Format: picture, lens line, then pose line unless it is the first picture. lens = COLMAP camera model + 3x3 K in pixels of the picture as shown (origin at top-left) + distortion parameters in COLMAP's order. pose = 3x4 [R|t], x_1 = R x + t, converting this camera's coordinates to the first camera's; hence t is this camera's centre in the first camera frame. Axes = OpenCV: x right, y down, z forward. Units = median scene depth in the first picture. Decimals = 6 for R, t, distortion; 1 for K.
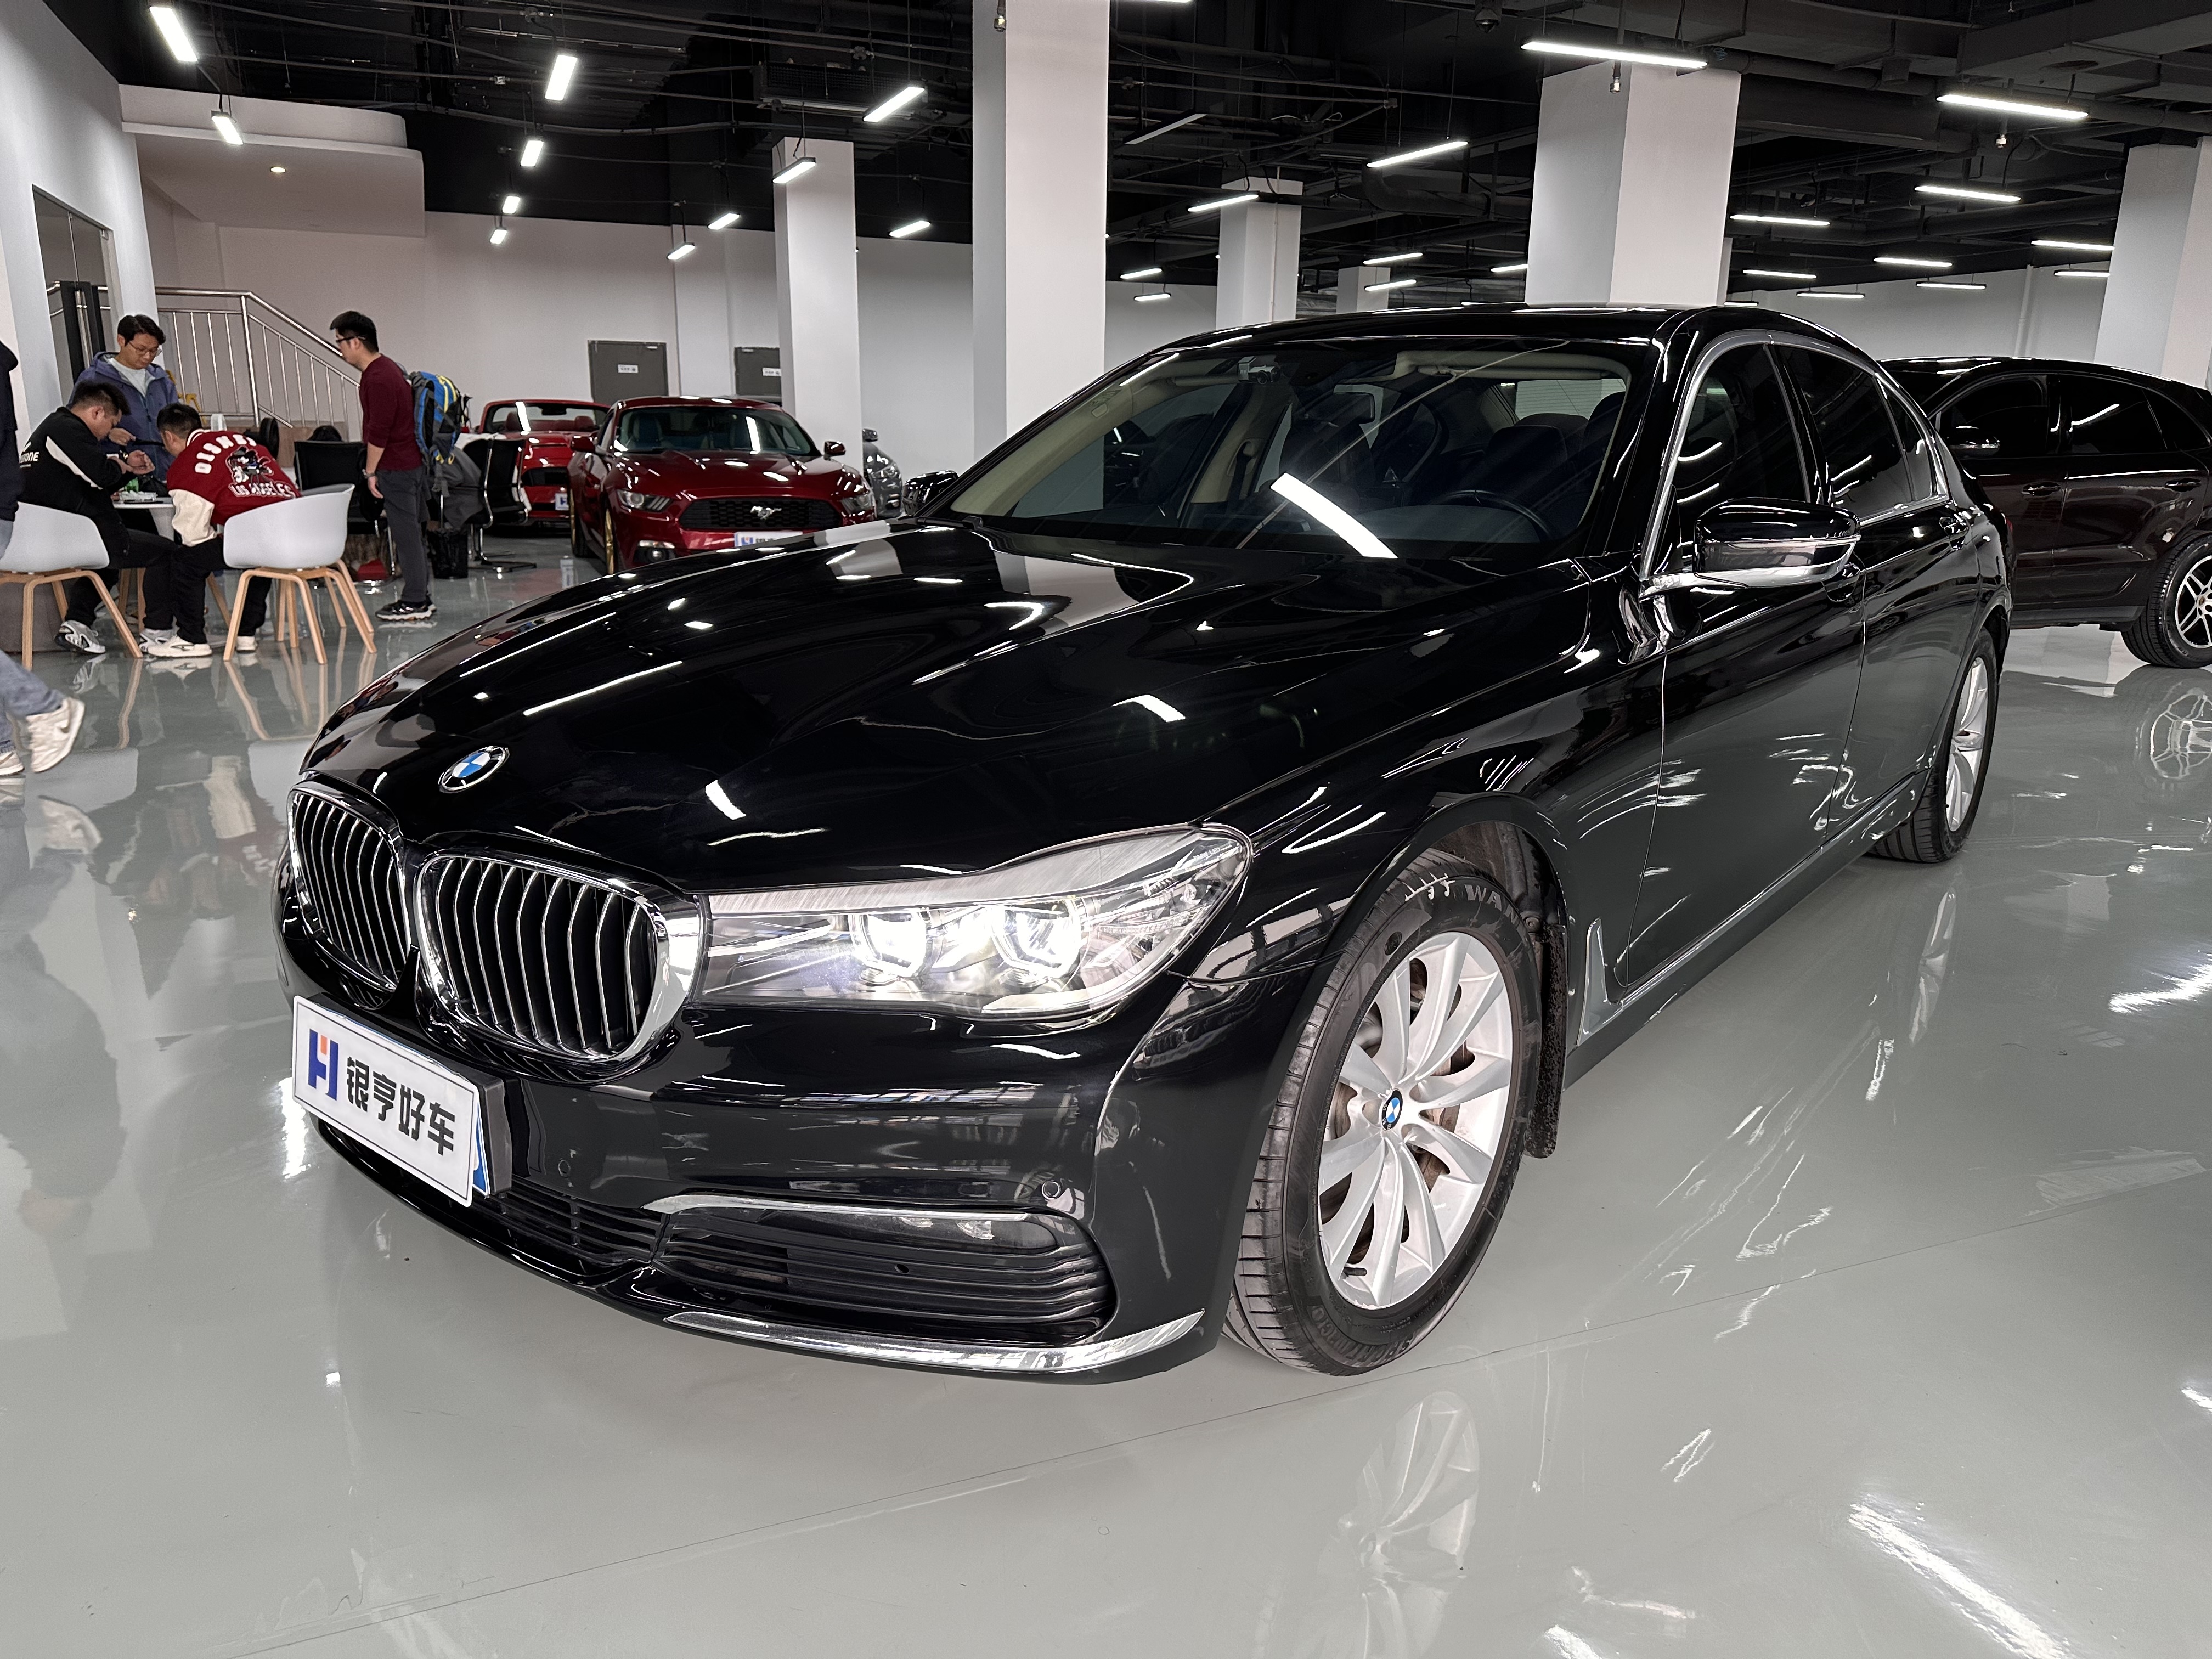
lens RADIAL K [[1628.5, 0, 1106.0], [0, 1628.5, 829.5], [0, 0, 1]] dist [0.032164, -0.025045]
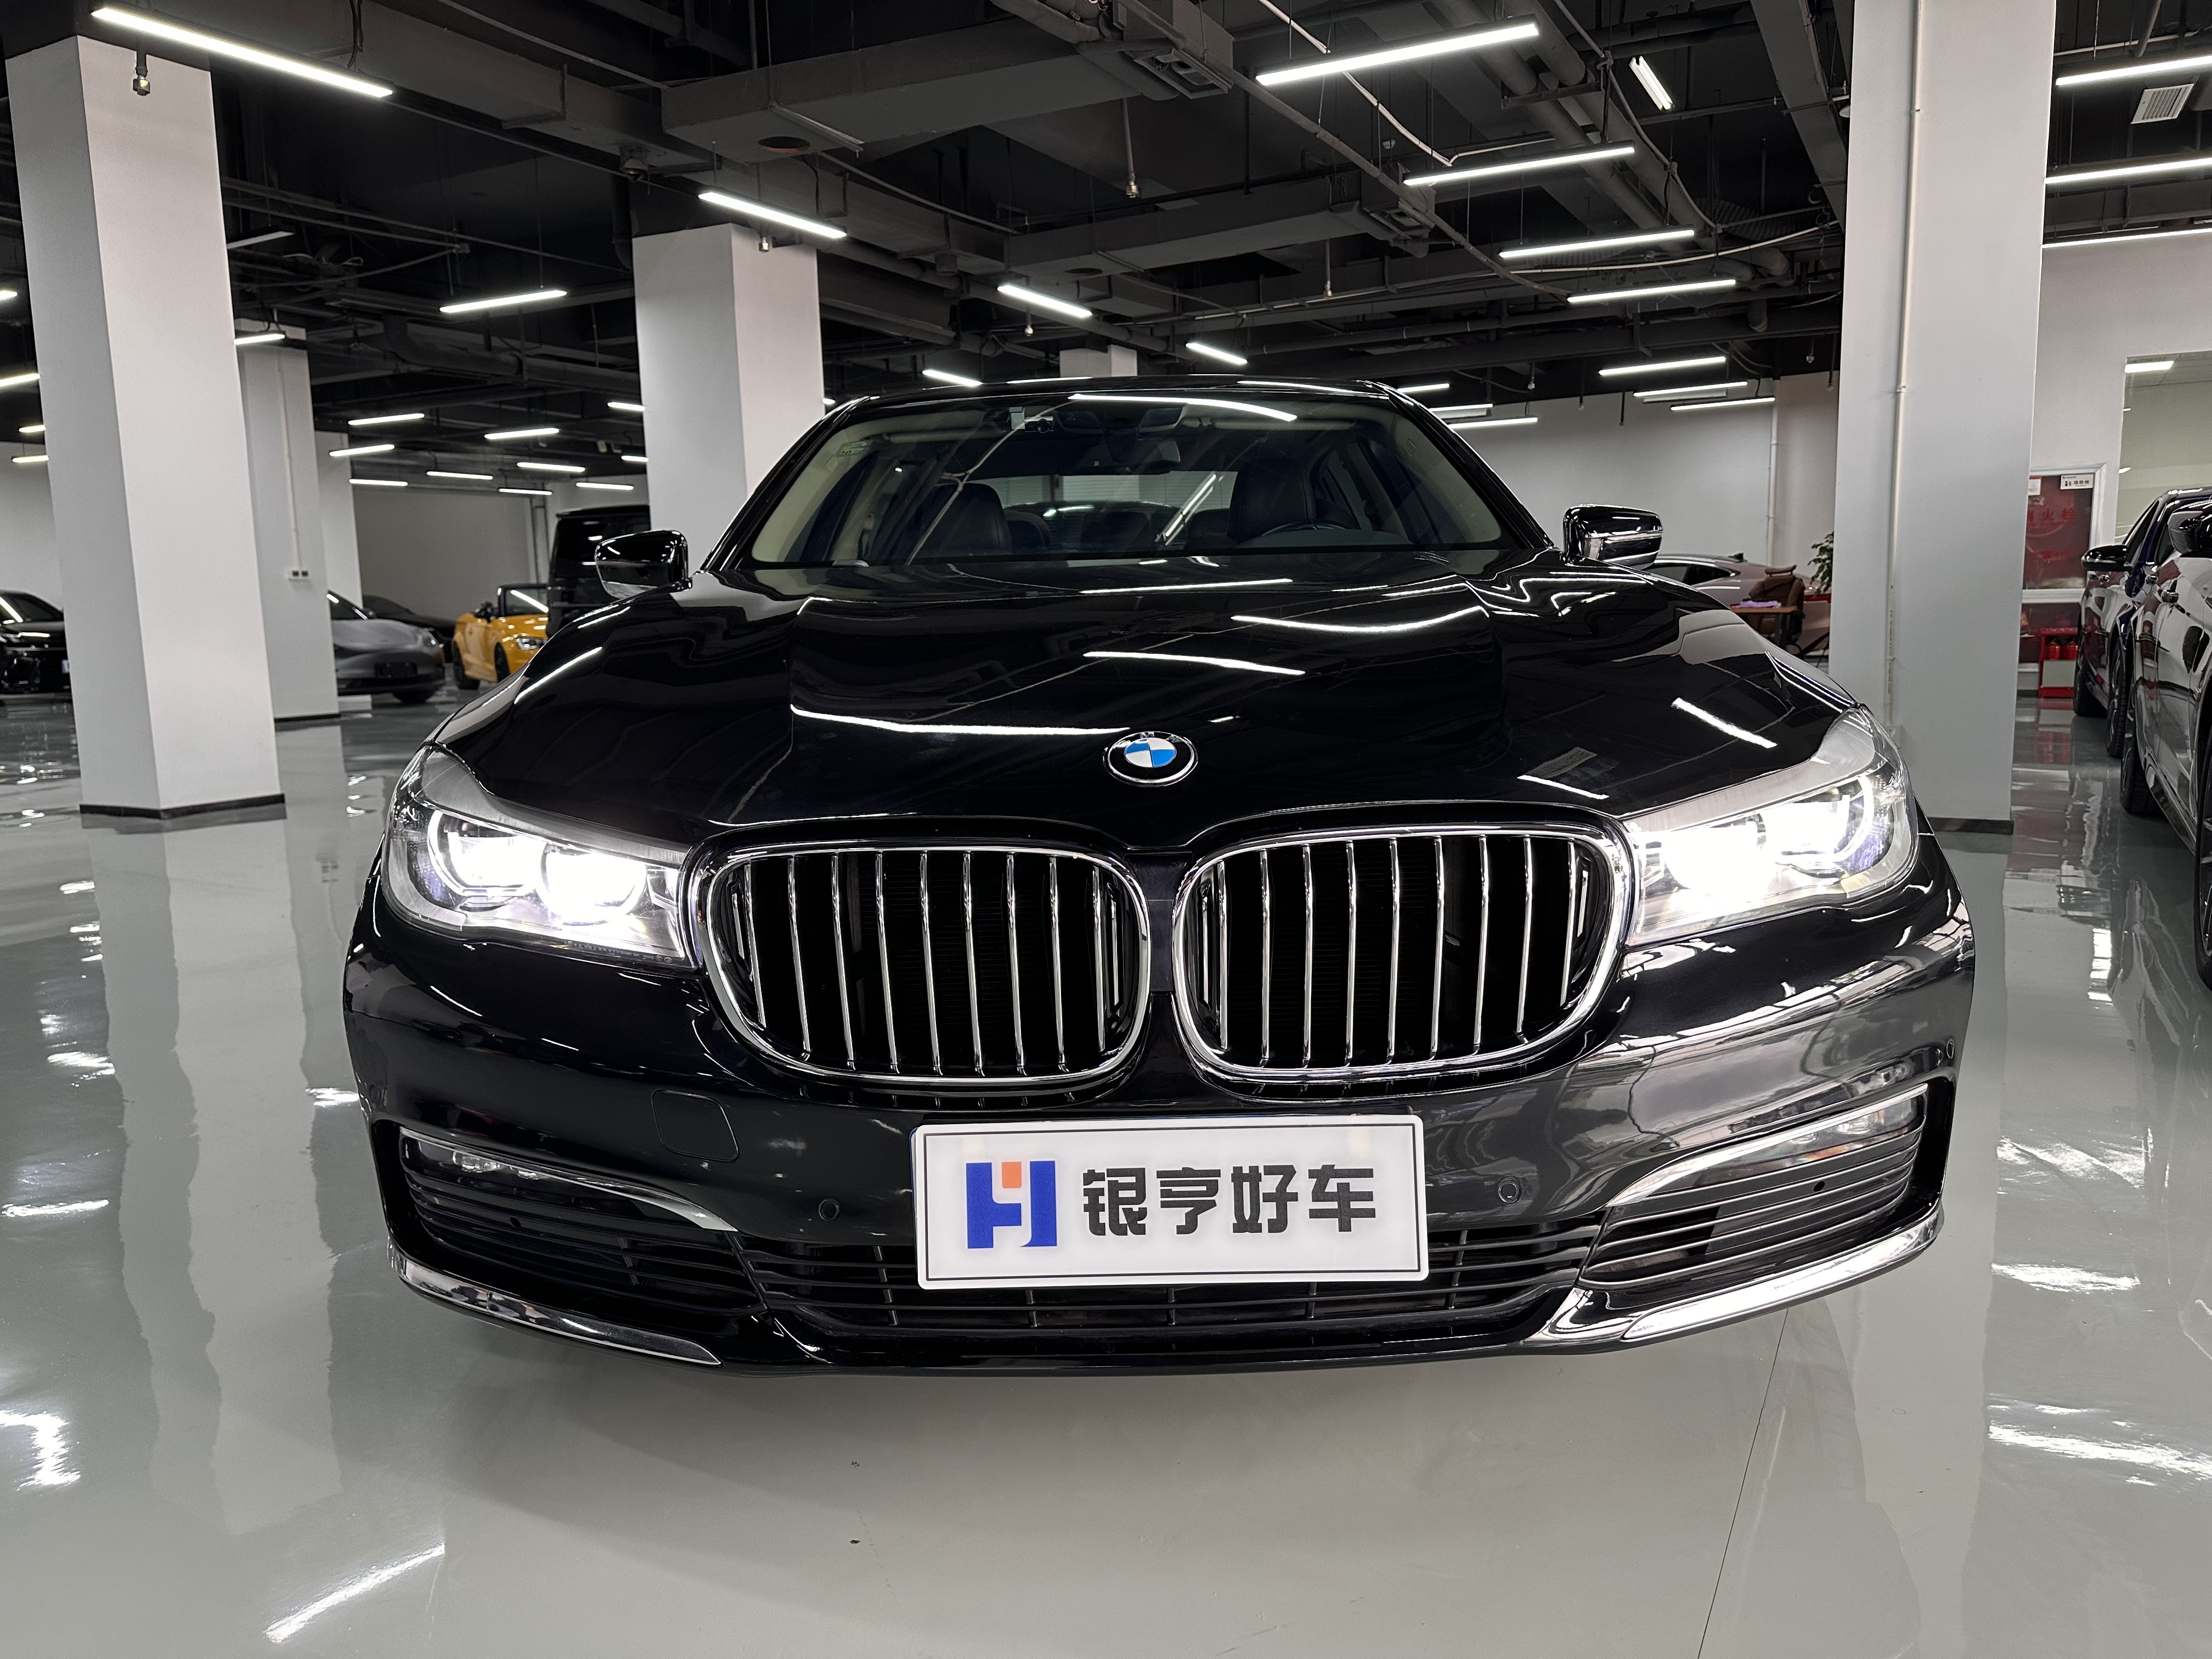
lens RADIAL K [[1628.5, 0, 1106.0], [0, 1628.5, 829.5], [0, 0, 1]] dist [0.032164, -0.025045]
pose [[0.772037, -0.119068, 0.624325, -0.199645], [0.189720, 0.980685, -0.047576, 0.006009], [-0.606601, 0.155177, 0.779714, 0.092624]]
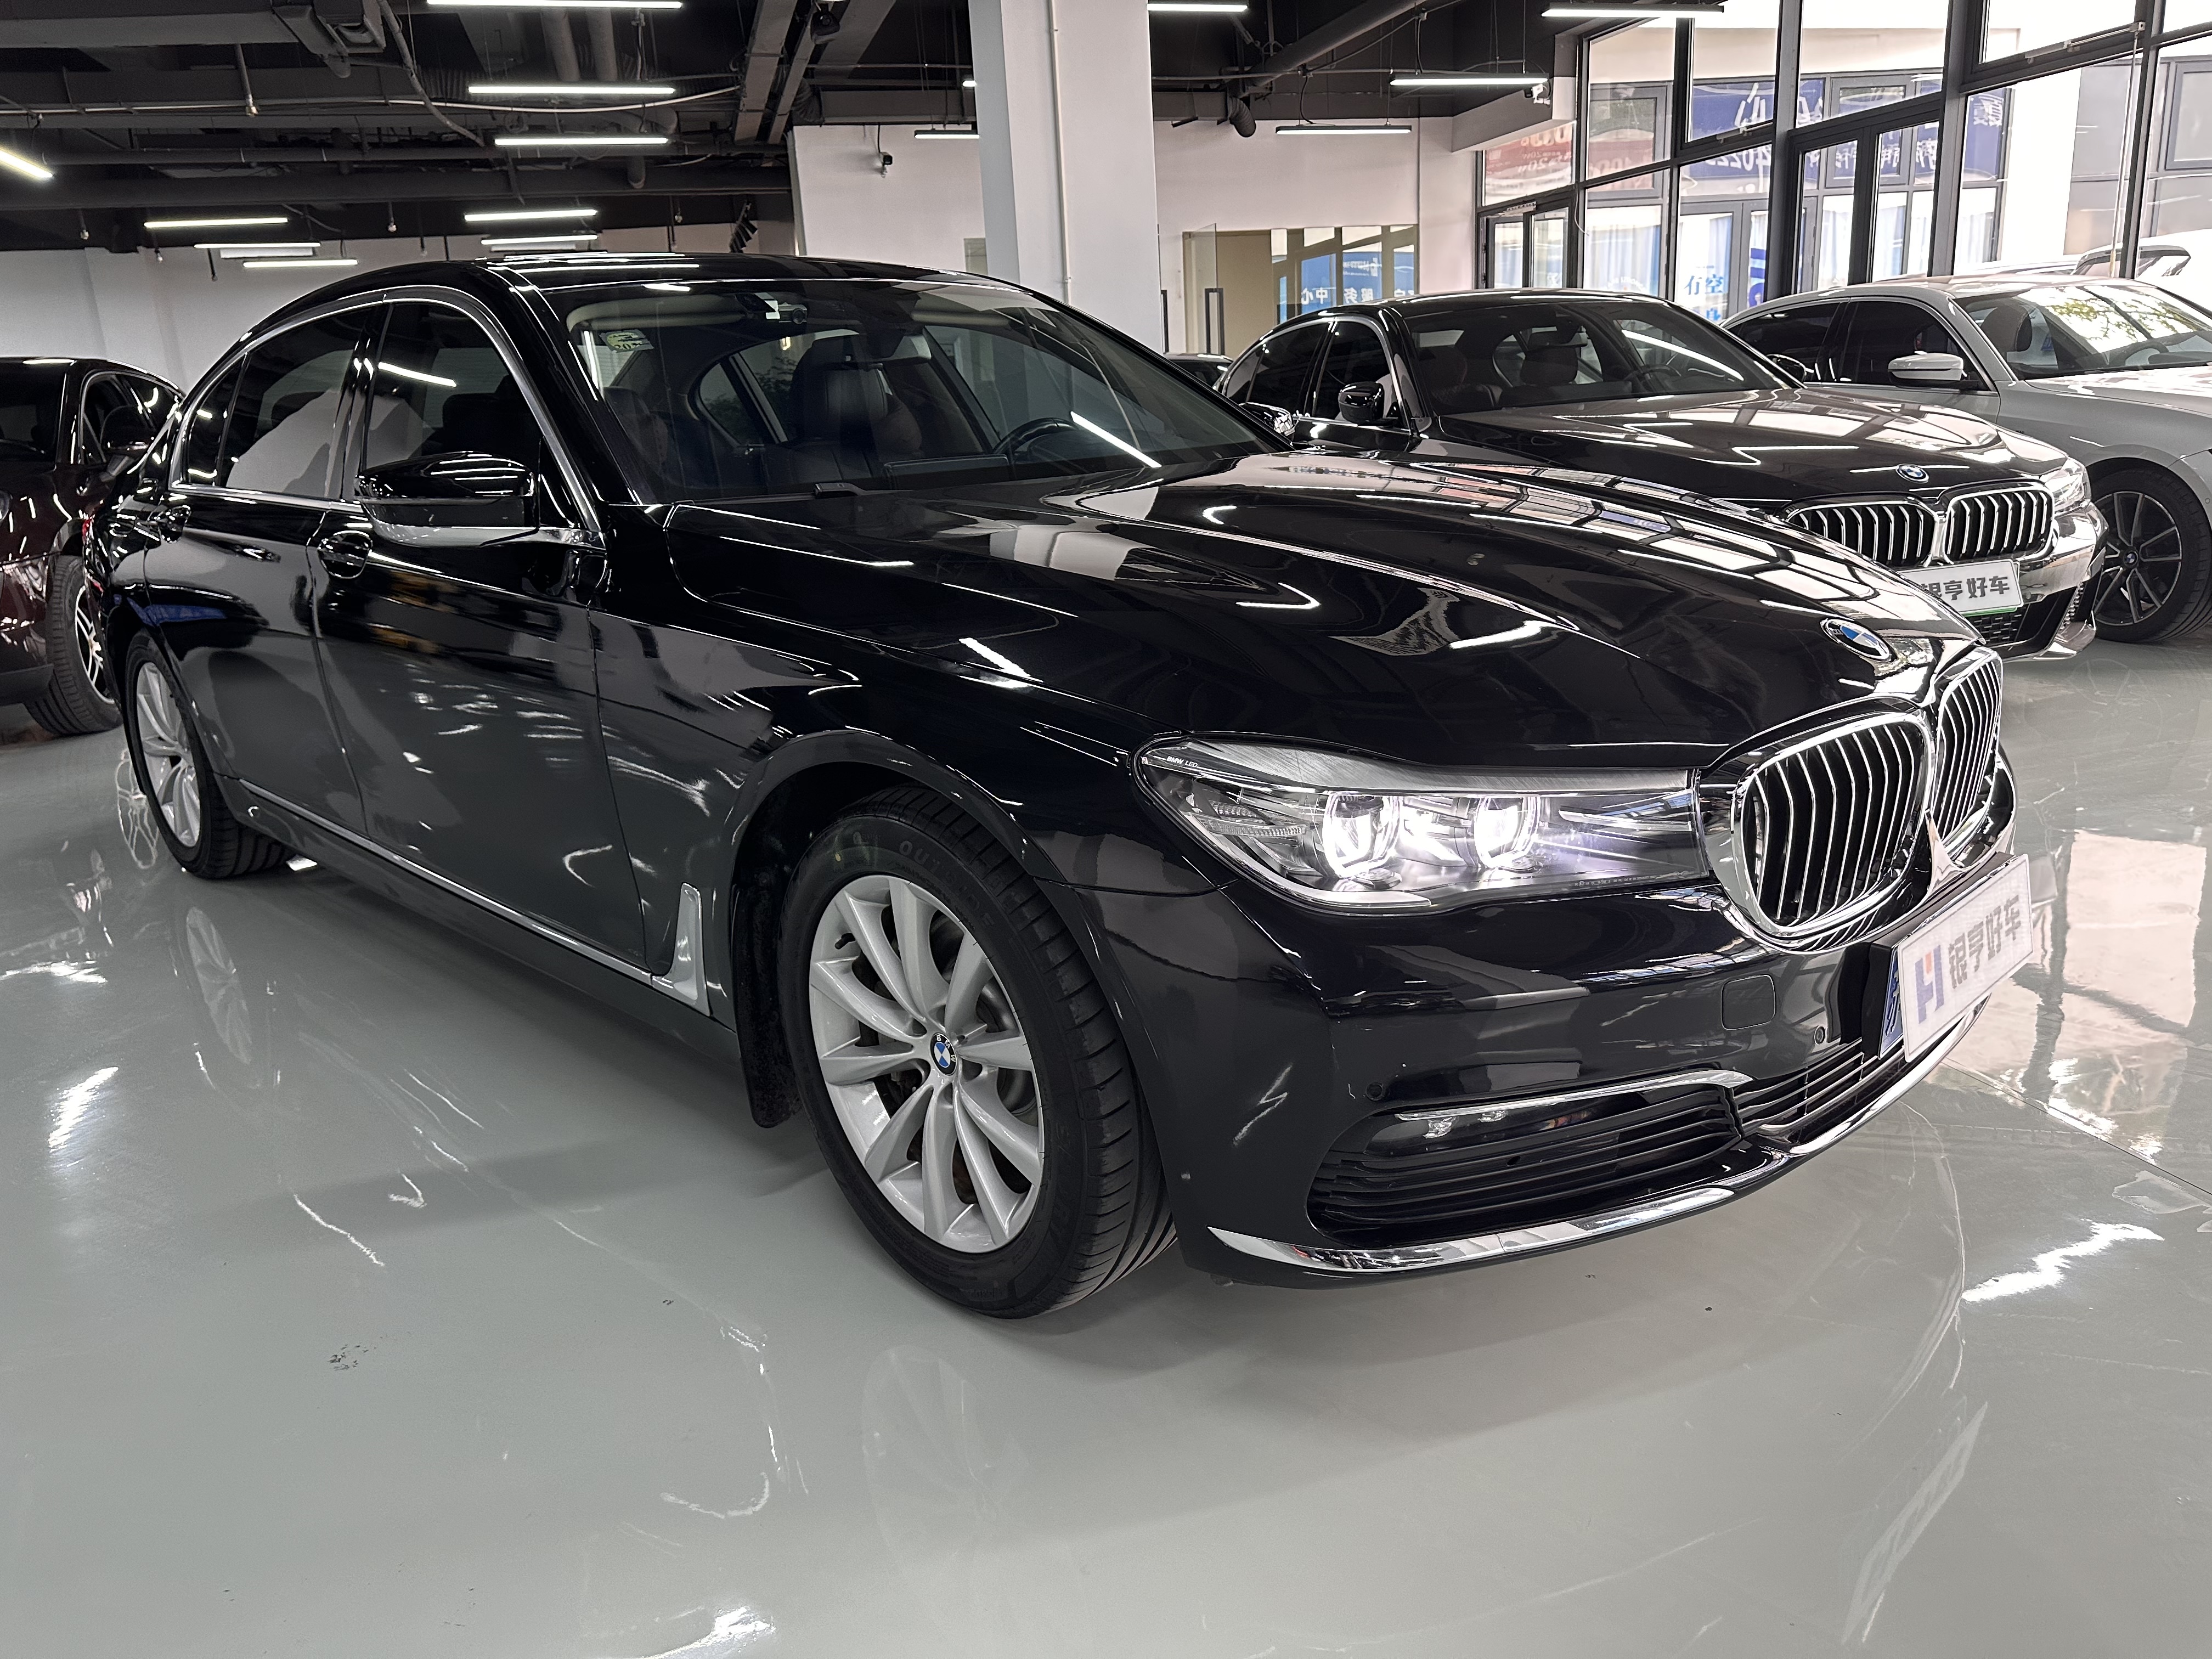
lens RADIAL K [[1628.5, 0, 1106.0], [0, 1628.5, 829.5], [0, 0, 1]] dist [0.032164, -0.025045]
pose [[0.089612, -0.275865, 0.957010, -0.320014], [0.299727, 0.923803, 0.238227, -0.069244], [-0.949807, 0.265494, 0.165468, 0.292509]]
